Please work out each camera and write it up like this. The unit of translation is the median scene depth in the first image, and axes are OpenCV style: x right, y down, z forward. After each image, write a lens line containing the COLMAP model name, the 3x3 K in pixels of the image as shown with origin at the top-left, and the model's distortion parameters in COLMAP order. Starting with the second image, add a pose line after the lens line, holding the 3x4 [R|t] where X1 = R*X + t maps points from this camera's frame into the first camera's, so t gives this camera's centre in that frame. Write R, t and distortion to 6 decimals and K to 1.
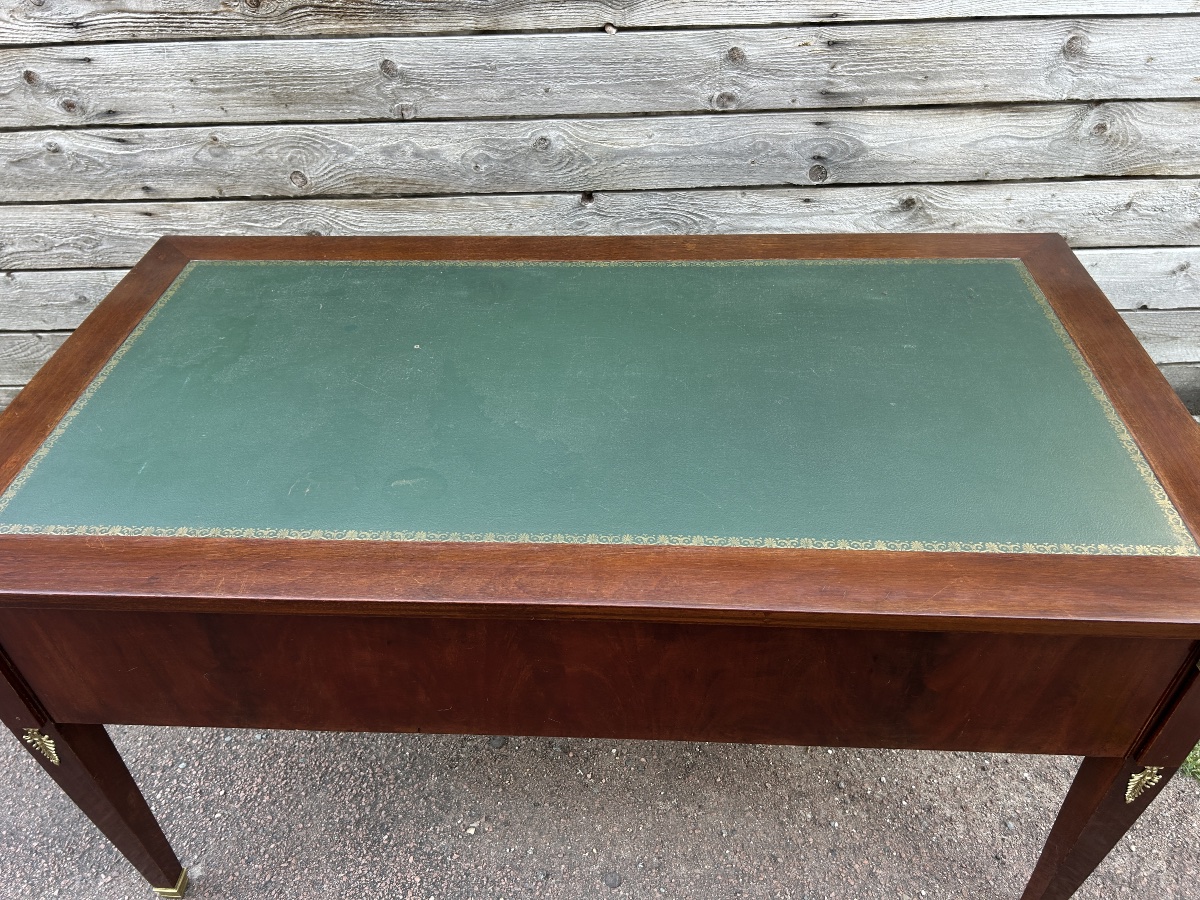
lens RADIAL K [[913.8, 0, 594.5], [0, 913.8, 453.4], [0, 0, 1]] dist [0.043593, -0.050377]
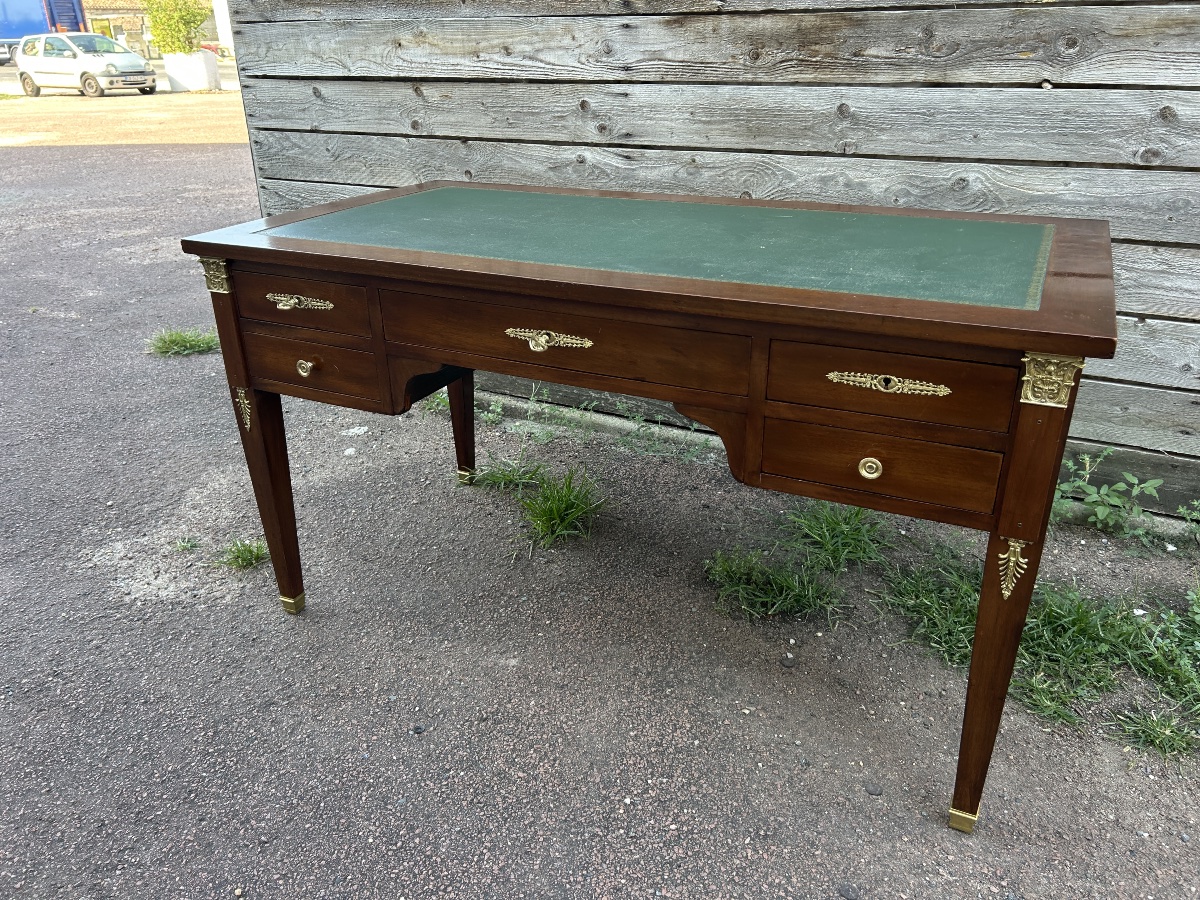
lens RADIAL K [[913.8, 0, 585.3], [0, 913.8, 442.6], [0, 0, 1]] dist [0.043593, -0.050377]
pose [[0.890795, 0.201496, -0.407287, 0.062180], [-0.304660, 0.929847, -0.206315, 0.362873], [0.337144, 0.307869, 0.889692, -0.084703]]
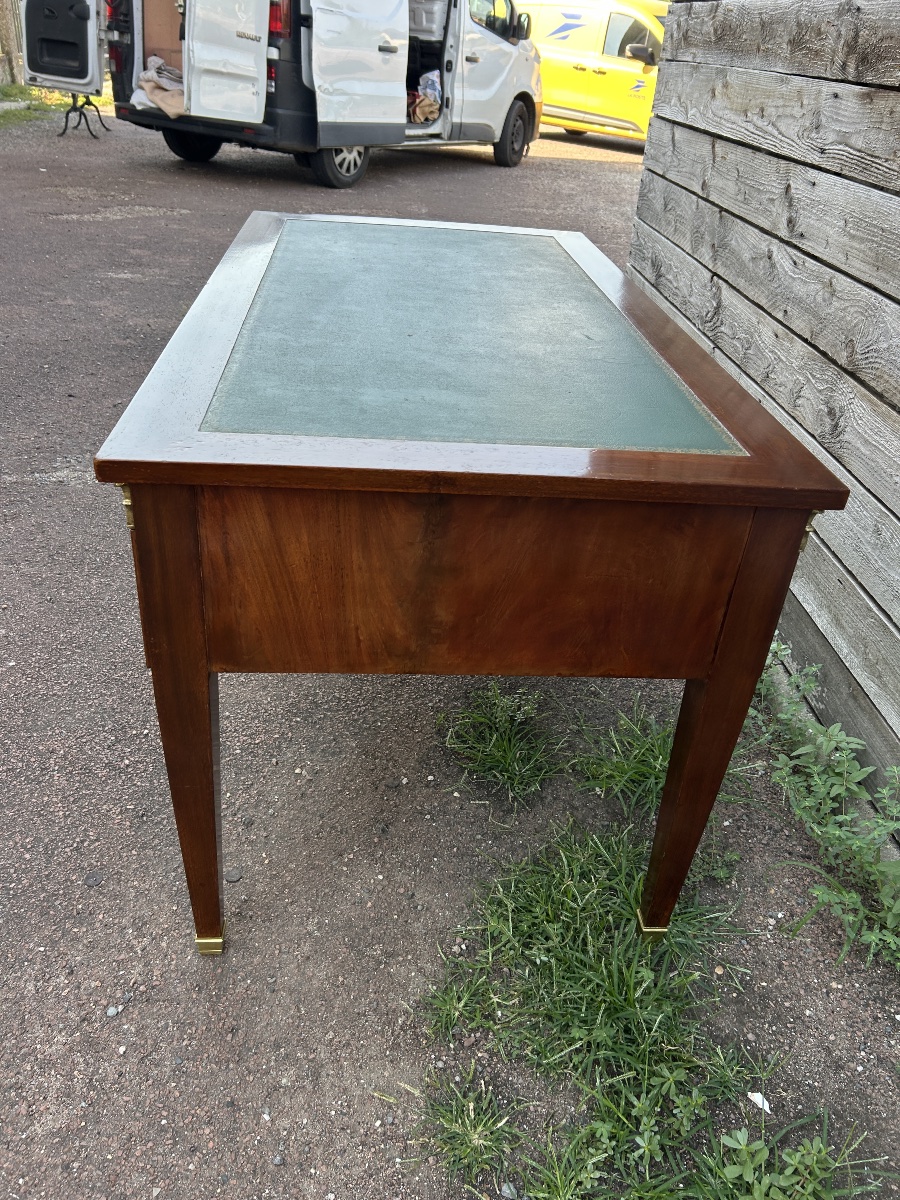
lens RADIAL K [[913.8, 0, 451.3], [0, 913.8, 584.5], [0, 0, 1]] dist [0.043593, -0.050377]
pose [[0.077741, 0.545131, -0.834739, 0.600889], [-0.706886, 0.620564, 0.339429, -0.198422], [0.703042, 0.563678, 0.433589, 0.491145]]
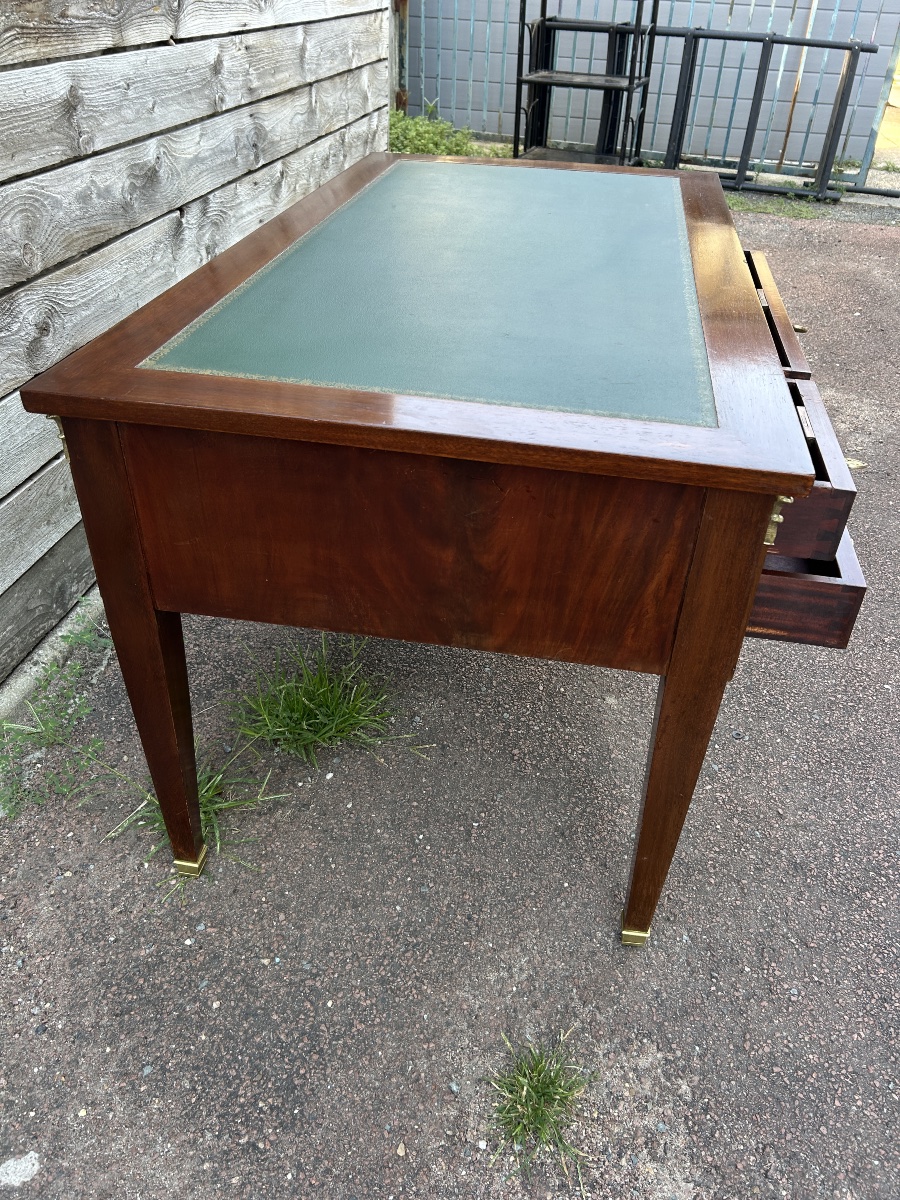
lens RADIAL K [[913.8, 0, 467.7], [0, 913.8, 594.7], [0, 0, 1]] dist [0.043593, -0.050377]
pose [[0.157220, -0.528816, 0.834048, -1.213293], [0.608274, 0.717189, 0.340063, -0.132552], [-0.778001, 0.453864, 0.434421, 0.517408]]
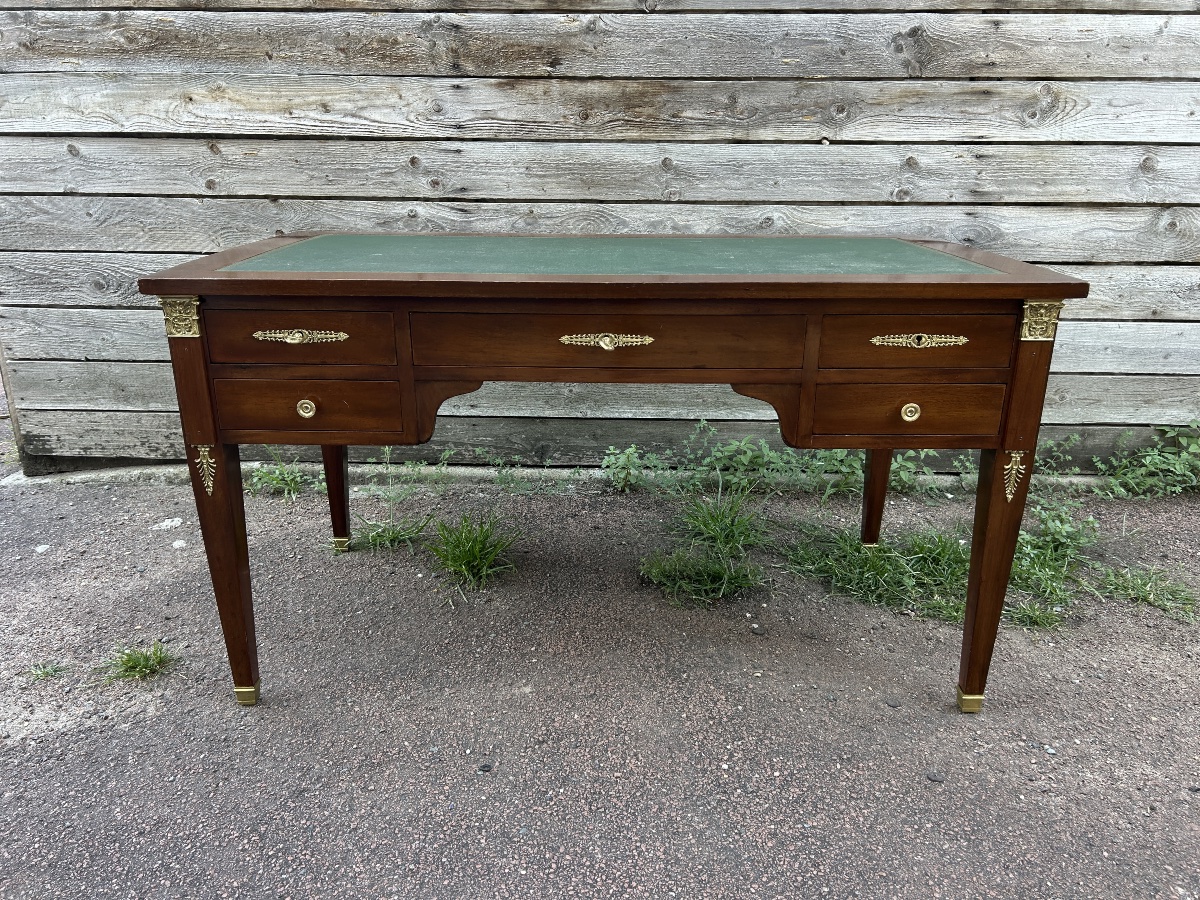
lens RADIAL K [[913.8, 0, 586.0], [0, 913.8, 450.8], [0, 0, 1]] dist [0.043593, -0.050377]
pose [[0.999104, 0.041924, -0.005785, -0.325154], [-0.041087, 0.928101, -0.370054, 0.535015], [-0.010145, 0.369960, 0.928992, -0.163480]]
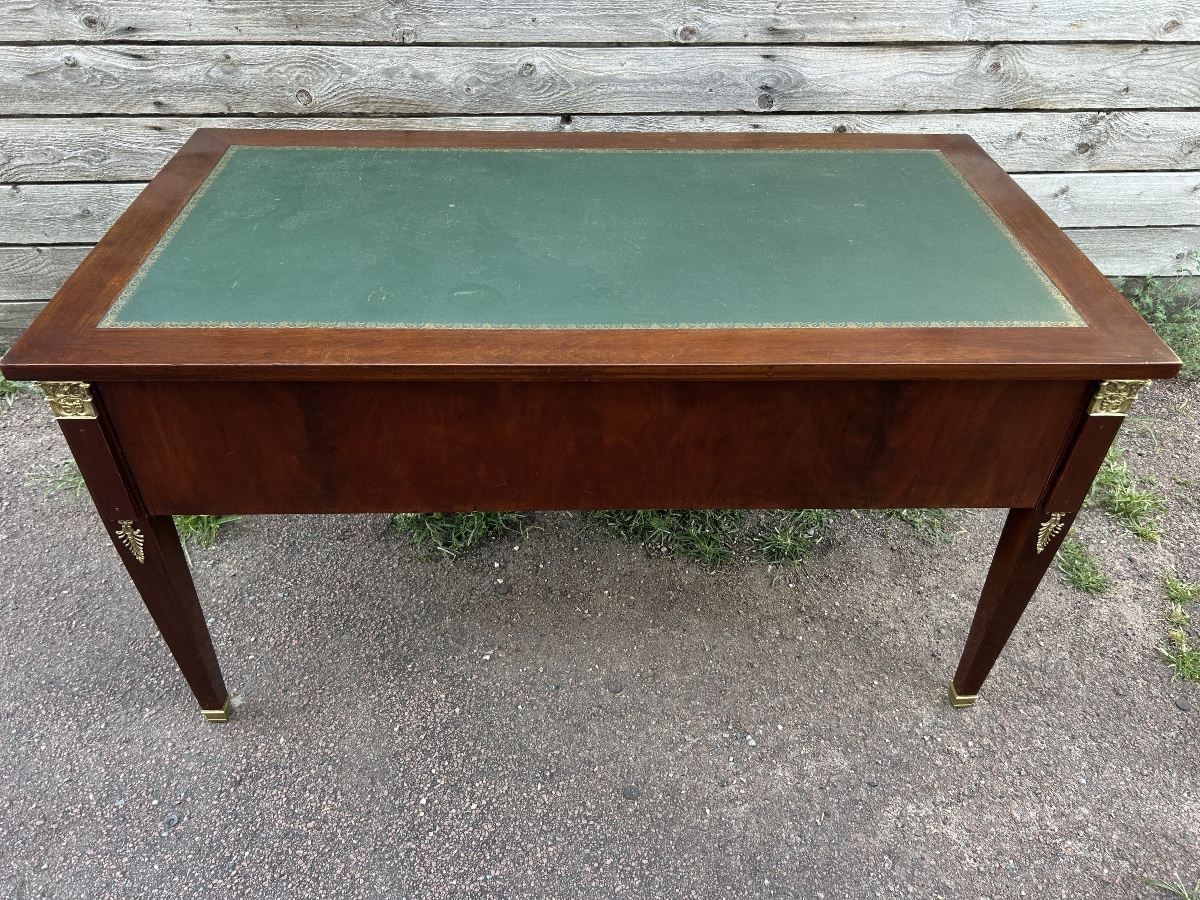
lens RADIAL K [[913.8, 0, 604.0], [0, 913.8, 438.5], [0, 0, 1]] dist [0.043593, -0.050377]
pose [[0.994374, -0.016562, 0.104627, -0.094881], [0.019526, 0.999435, -0.027369, 0.159852], [-0.104115, 0.029258, 0.994135, -0.130204]]
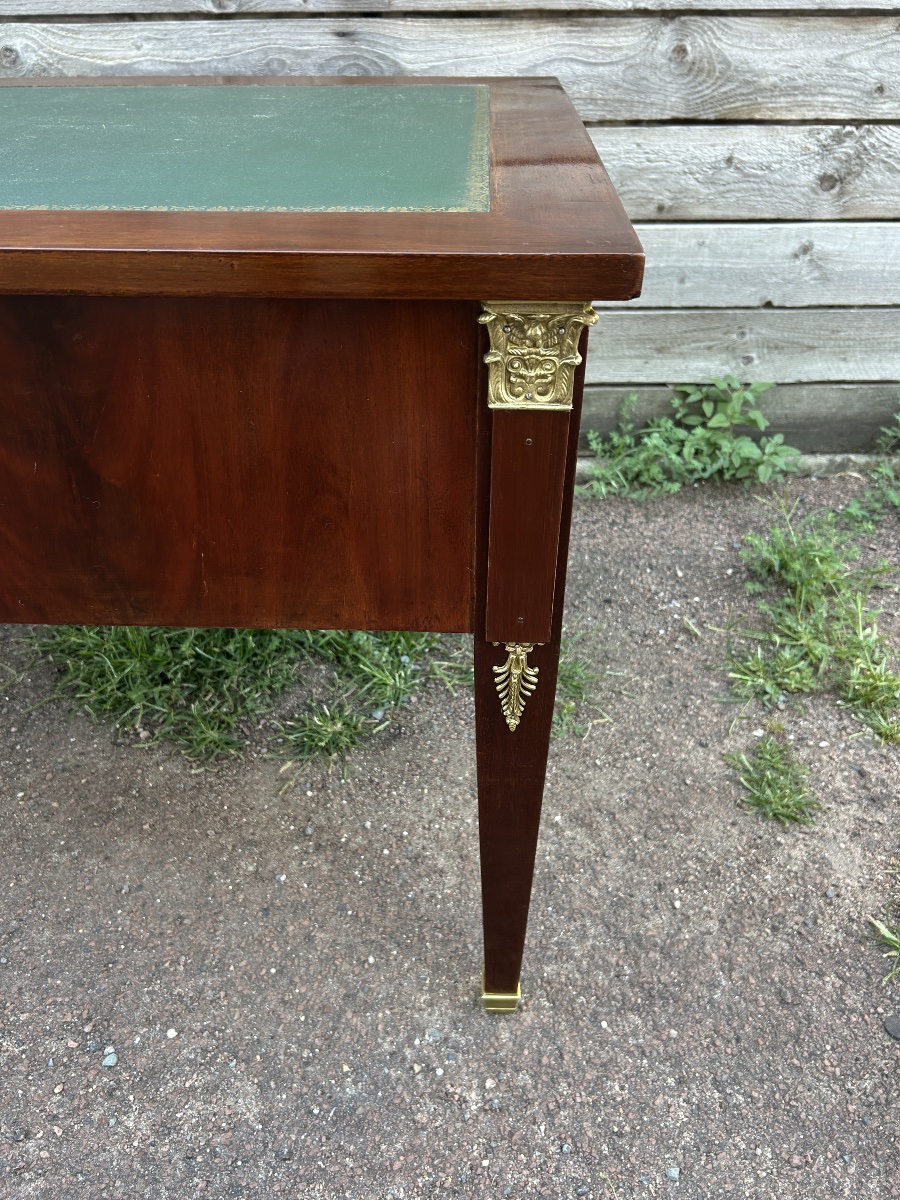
lens RADIAL K [[913.8, 0, 451.9], [0, 913.8, 600.2], [0, 0, 1]] dist [0.043593, -0.050377]
pose [[0.999465, 0.012204, 0.030348, 0.336539], [-0.009408, 0.995841, -0.090627, 0.226552], [-0.031328, 0.090293, 0.995422, 0.231325]]
